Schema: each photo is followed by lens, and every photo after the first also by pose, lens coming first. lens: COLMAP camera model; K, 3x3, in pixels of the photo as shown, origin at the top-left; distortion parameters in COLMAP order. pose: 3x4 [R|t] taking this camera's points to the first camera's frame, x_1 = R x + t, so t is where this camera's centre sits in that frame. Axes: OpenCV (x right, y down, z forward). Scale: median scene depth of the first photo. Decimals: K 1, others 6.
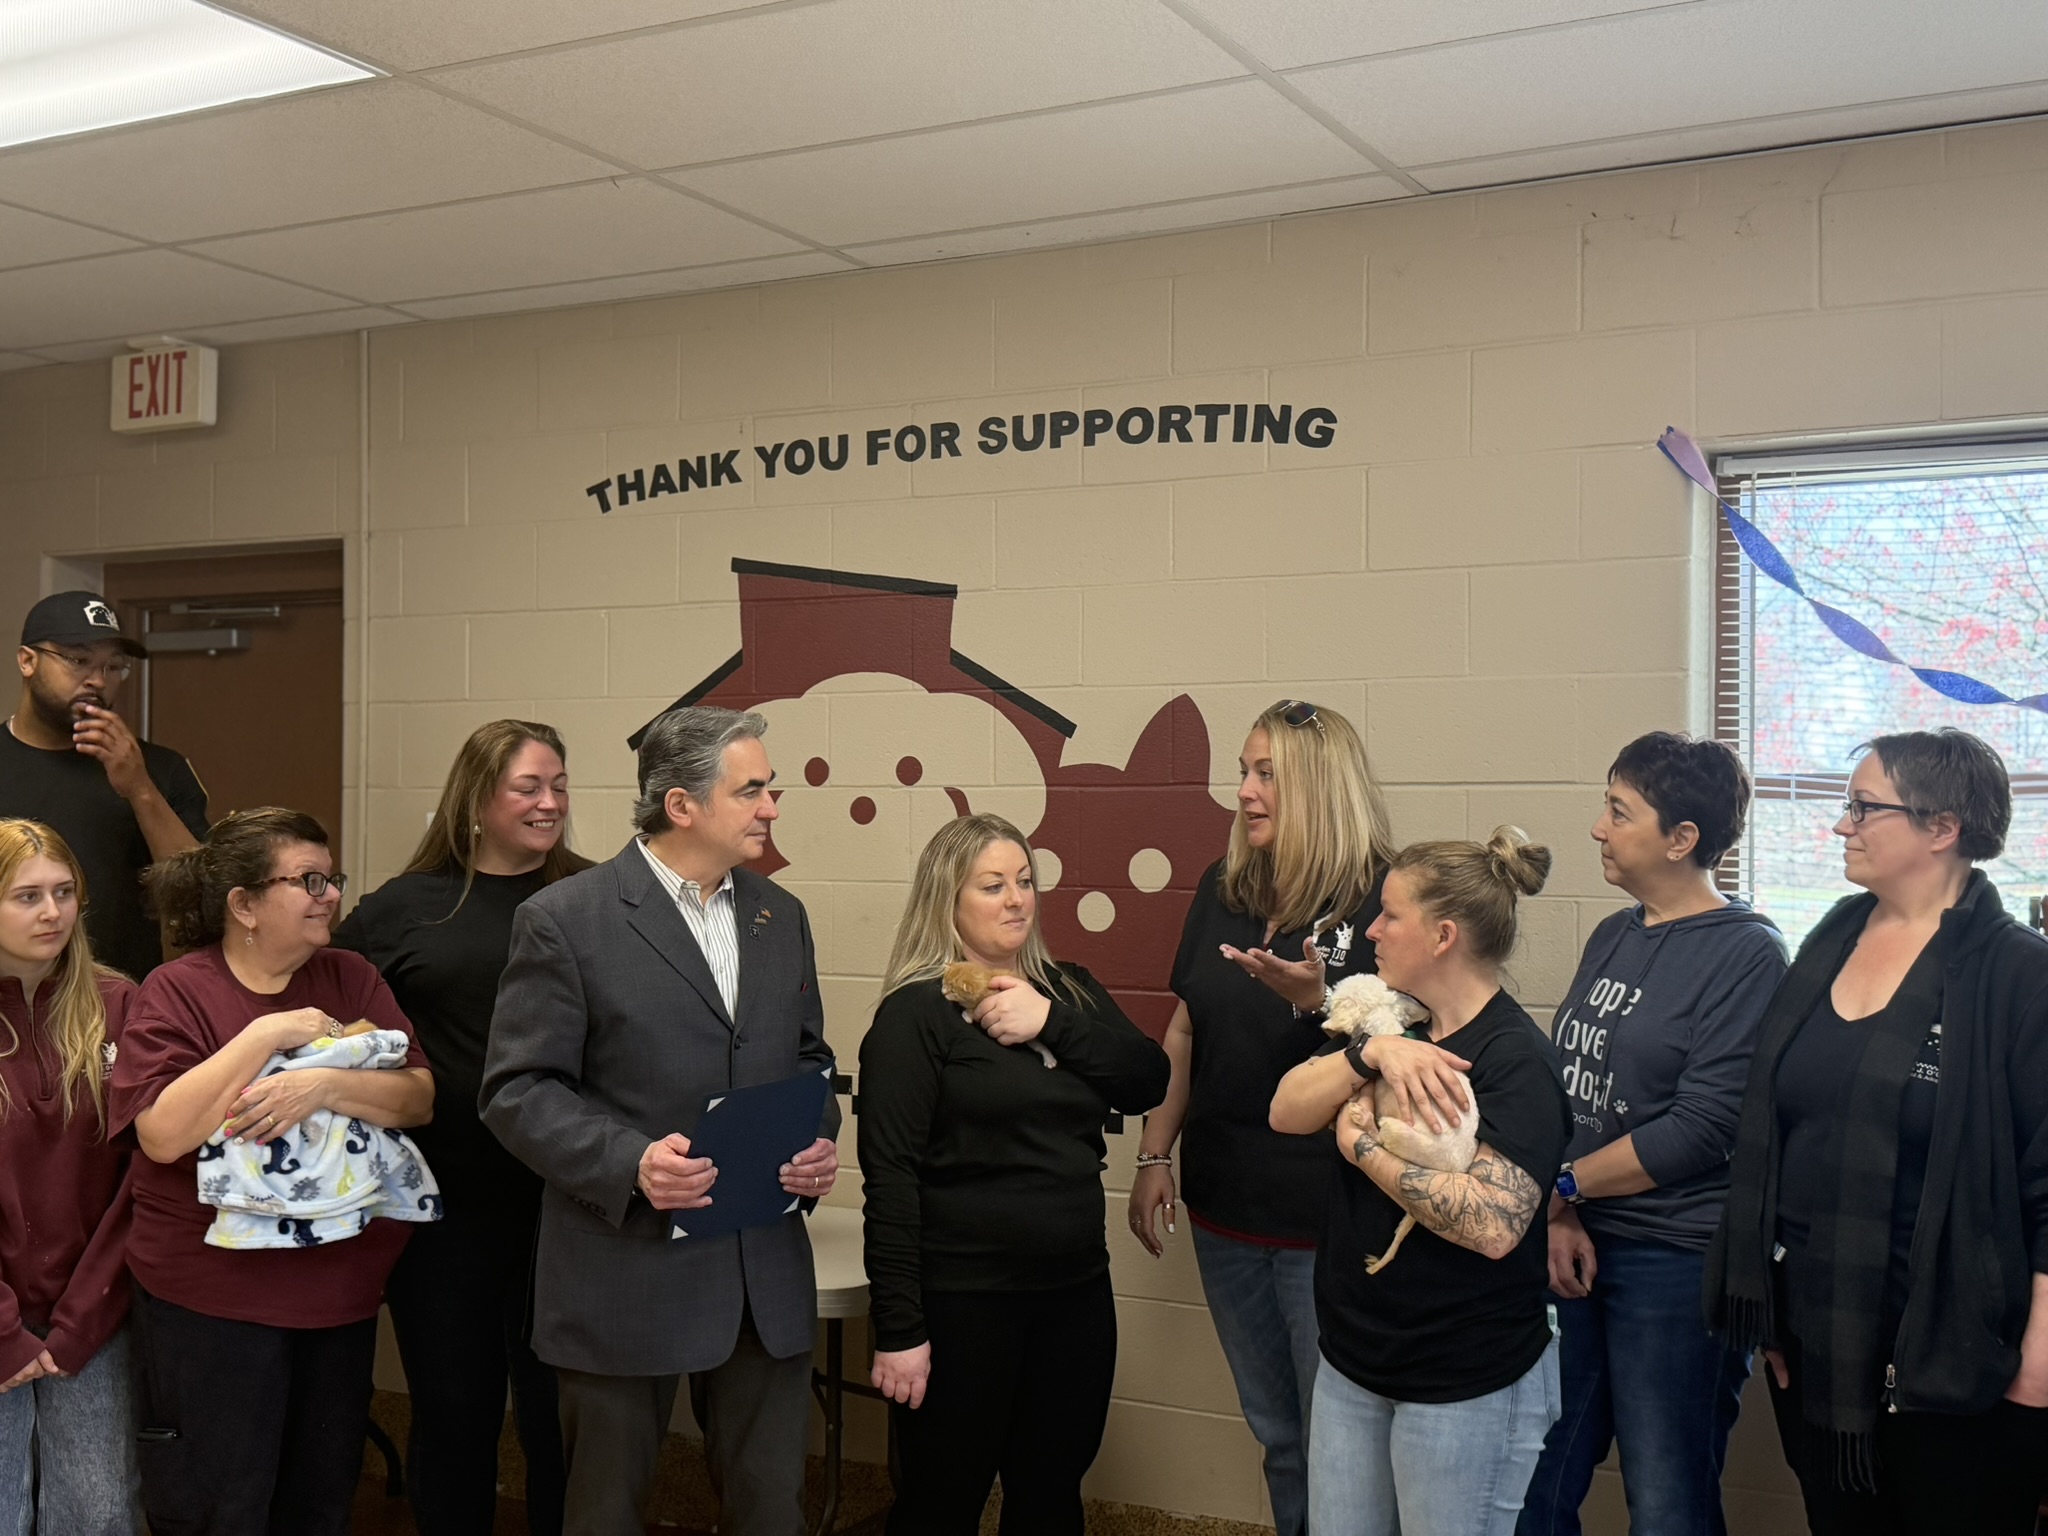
lens RADIAL K [[2299.3, 0, 989.8], [0, 2299.3, 793.6], [0, 0, 1]] dist [0.110786, 0.000000]
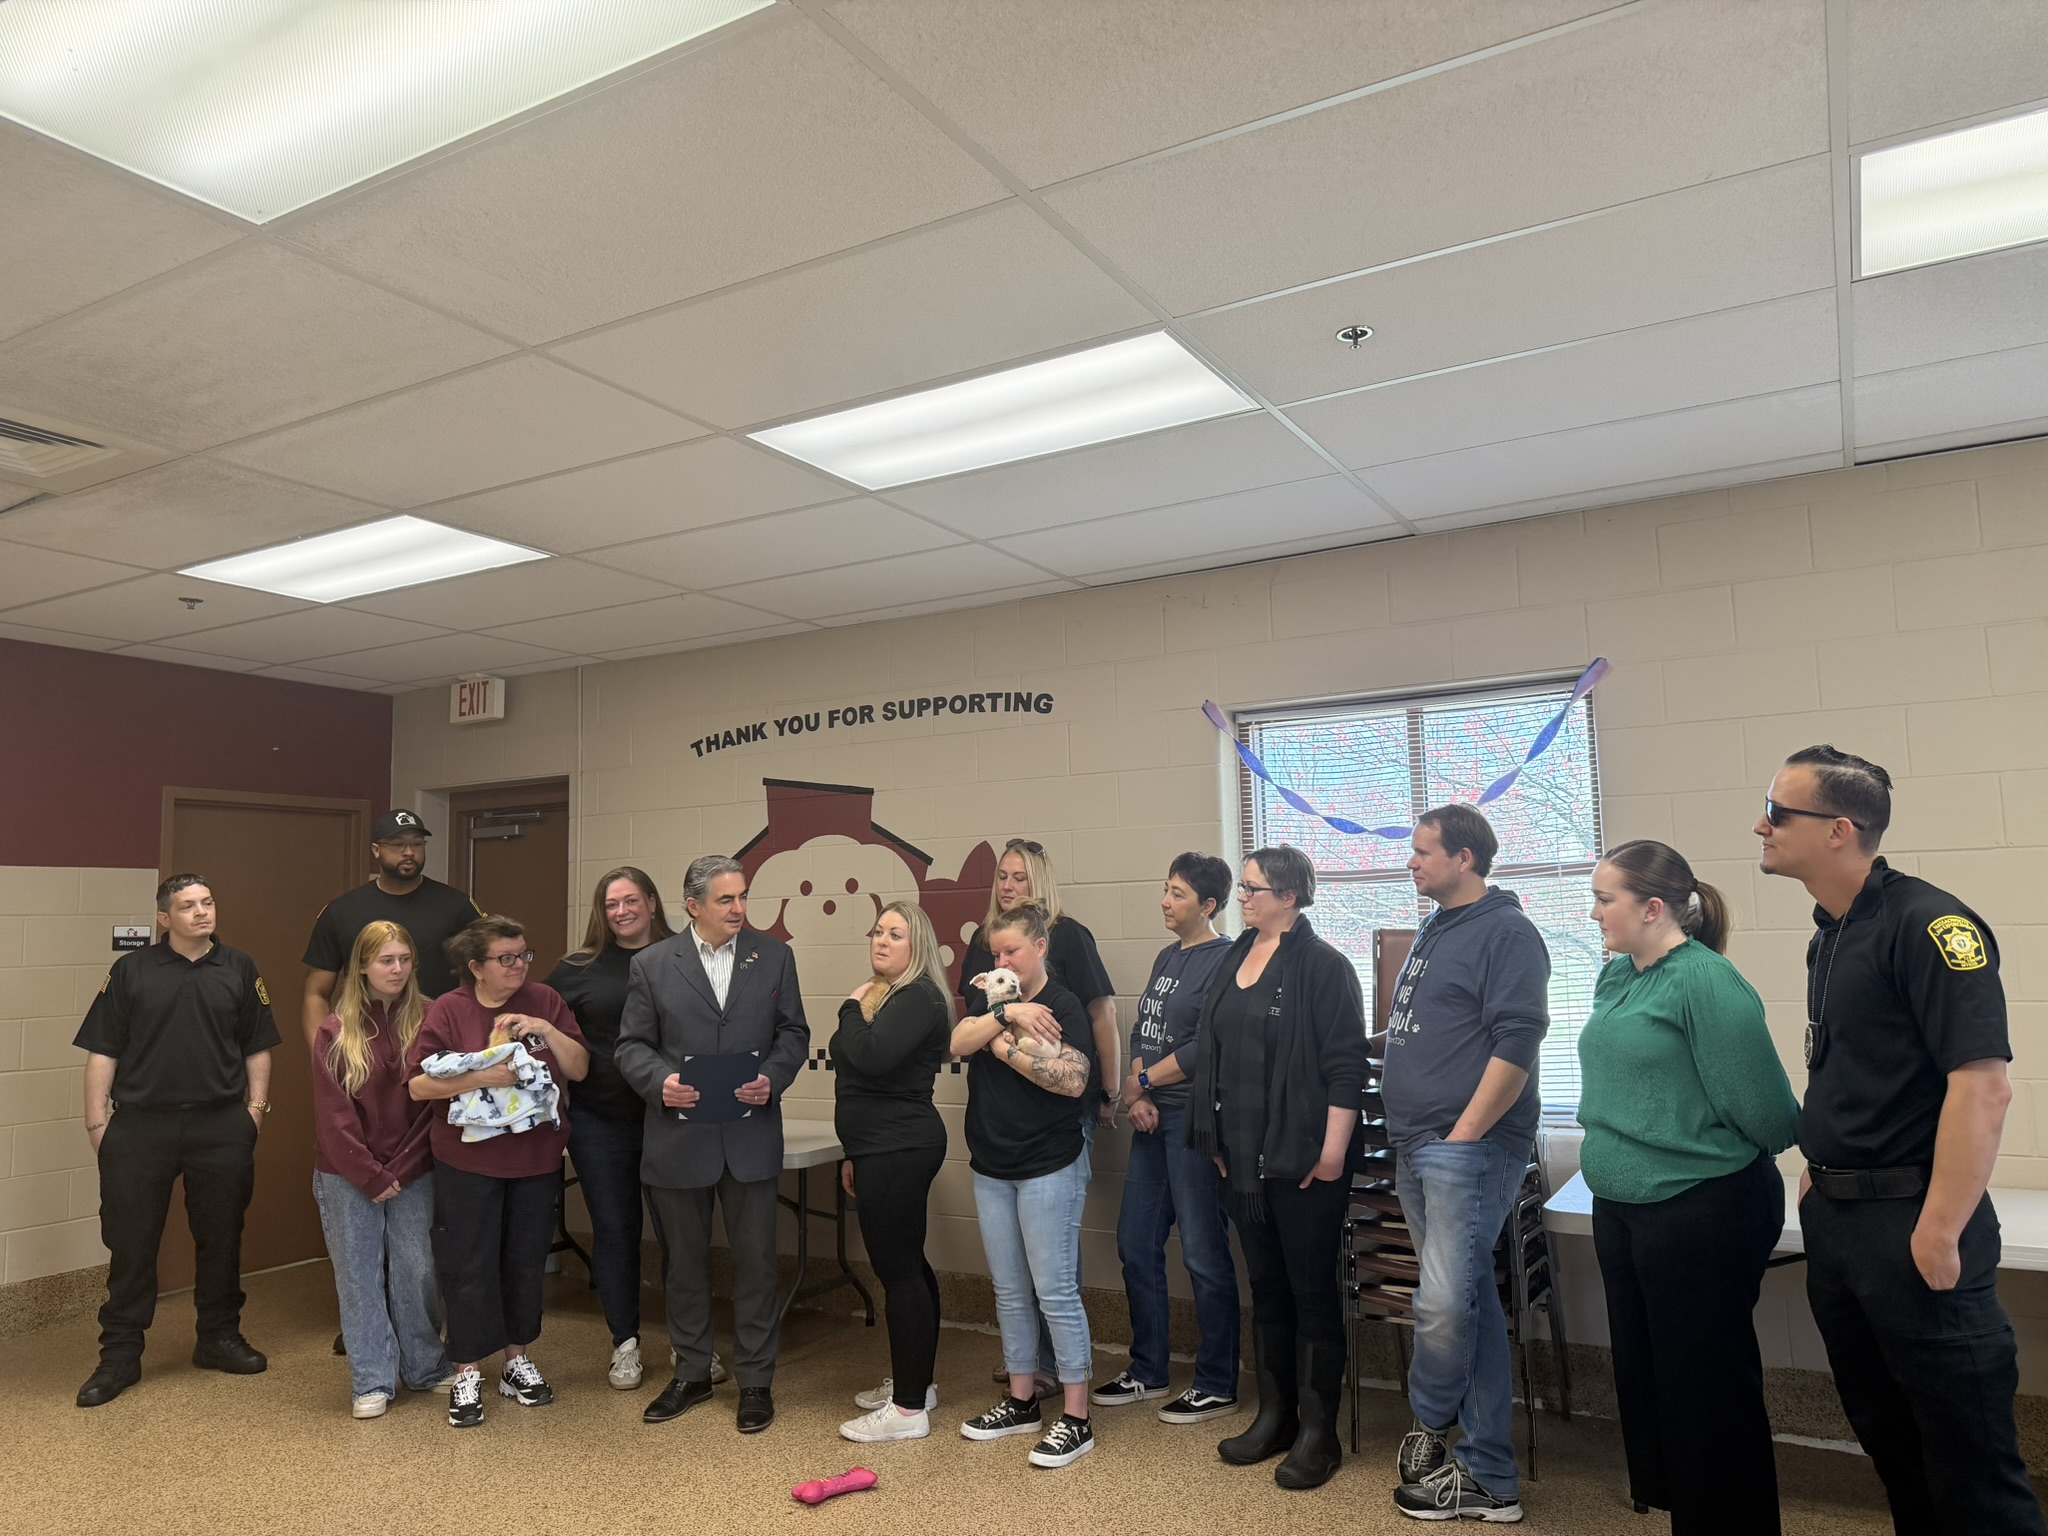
lens RADIAL K [[1496.0, 0, 1013.4], [0, 1496.0, 779.3], [0, 0, 1]] dist [0.100349, -0.011196]
pose [[0.998751, -0.035397, -0.035262, 0.148303], [0.032188, 0.995621, -0.087763, 0.015605], [0.038214, 0.086519, 0.995517, -0.246153]]
